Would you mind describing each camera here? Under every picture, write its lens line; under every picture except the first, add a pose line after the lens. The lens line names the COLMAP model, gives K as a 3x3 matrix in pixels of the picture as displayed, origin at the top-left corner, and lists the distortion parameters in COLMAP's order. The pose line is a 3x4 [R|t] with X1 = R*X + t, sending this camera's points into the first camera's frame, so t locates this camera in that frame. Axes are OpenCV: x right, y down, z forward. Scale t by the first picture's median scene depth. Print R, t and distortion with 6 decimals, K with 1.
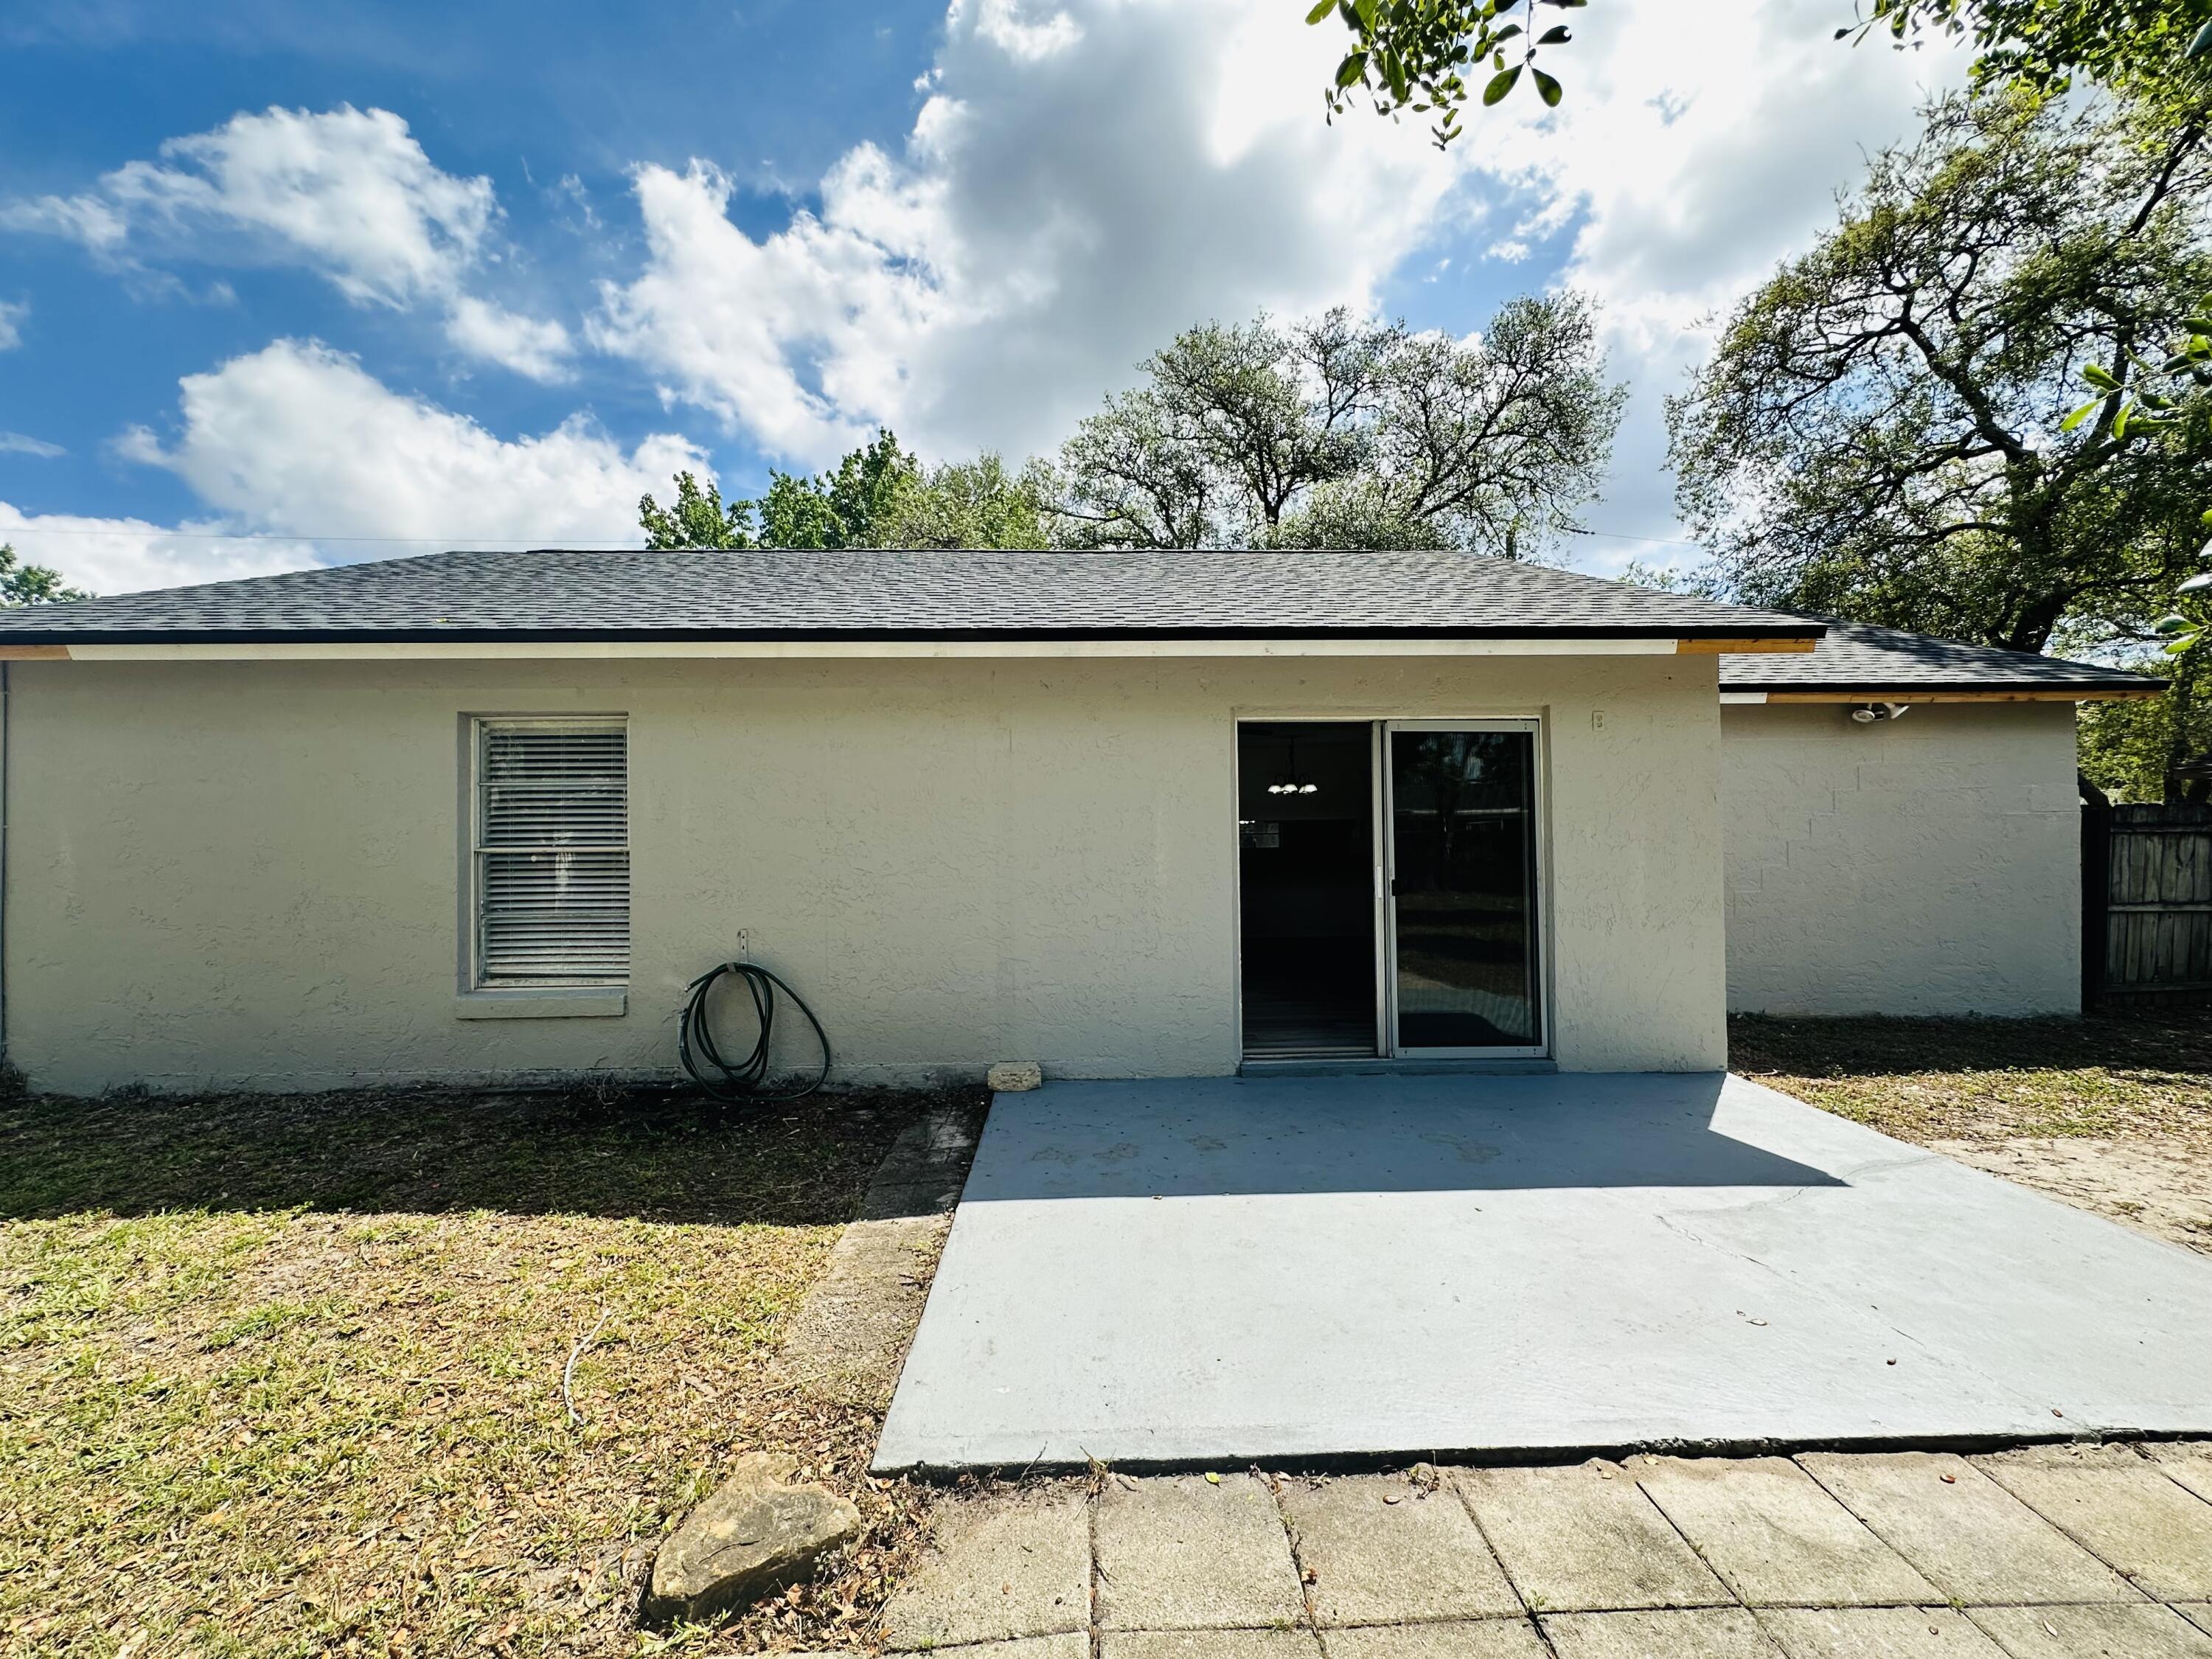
lens RADIAL K [[902.6, 0, 1106.0], [0, 902.6, 829.5], [0, 0, 1]] dist [0.000224, 0.000031]
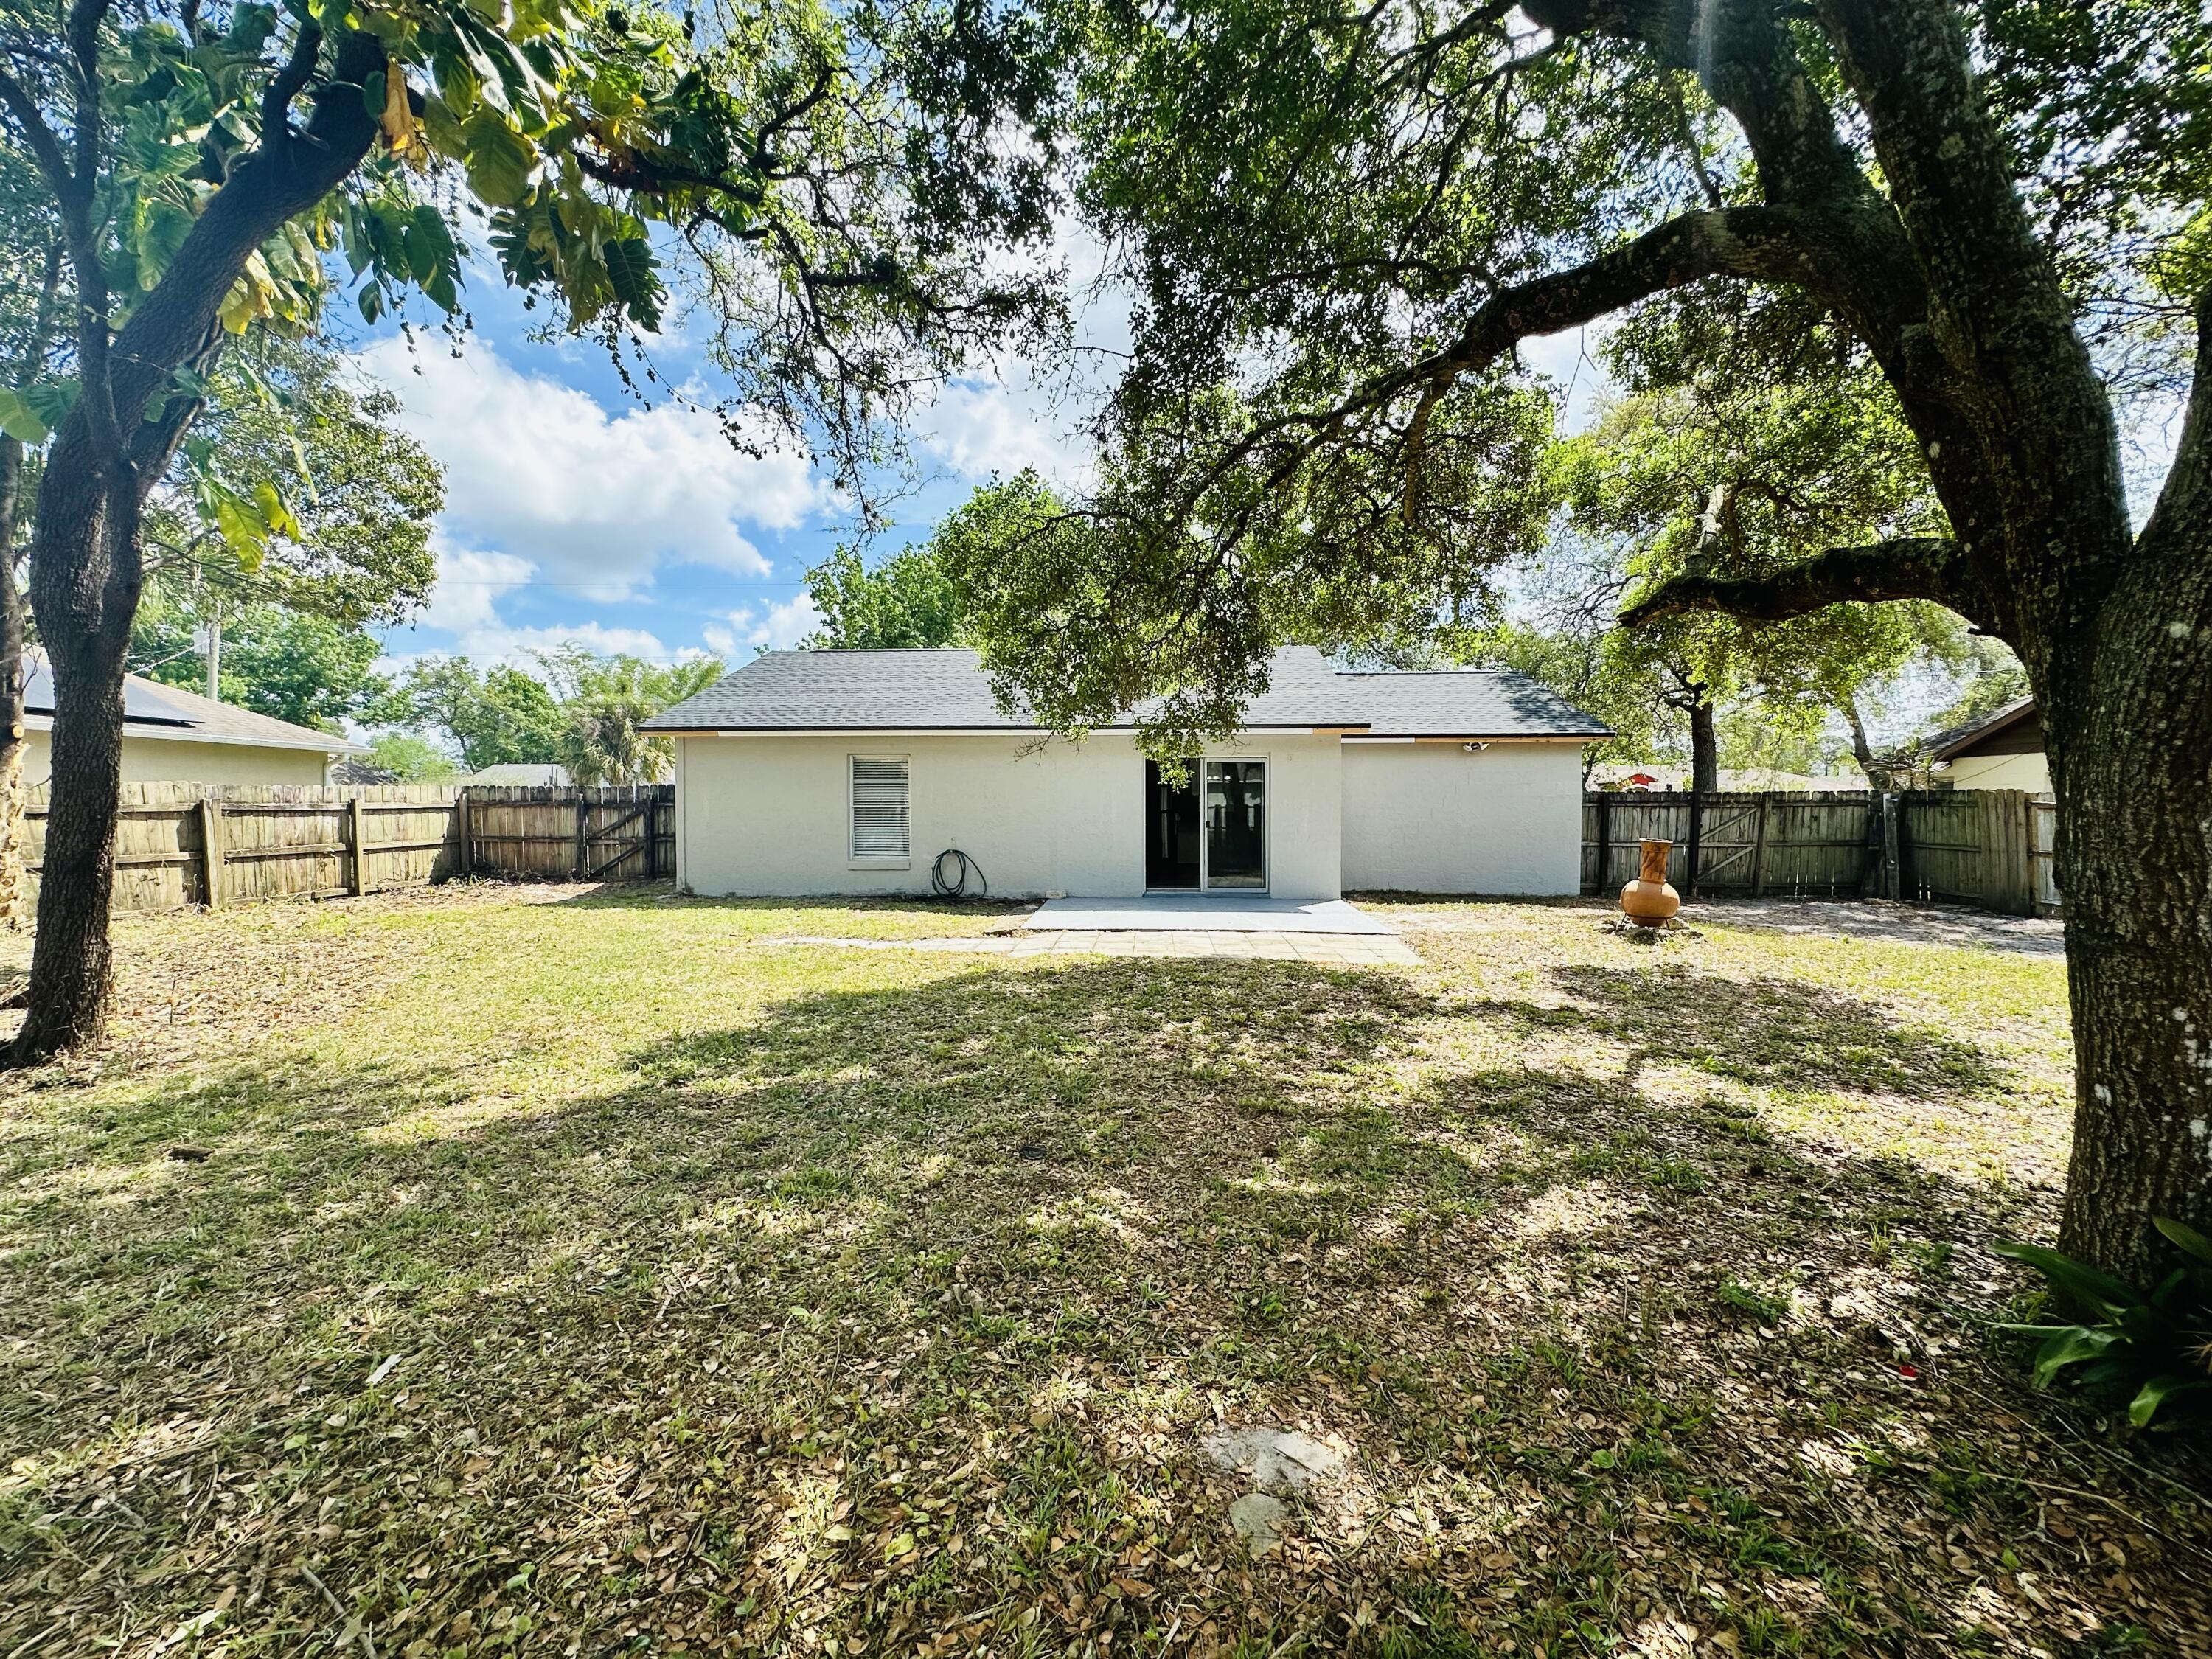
lens RADIAL K [[902.6, 0, 1106.0], [0, 902.6, 829.5], [0, 0, 1]] dist [0.000224, 0.000031]
pose [[0.995790, 0.012792, -0.090770, 0.275320], [-0.008988, 0.999069, 0.042191, -0.026810], [0.091225, -0.041198, 0.994978, -1.561211]]
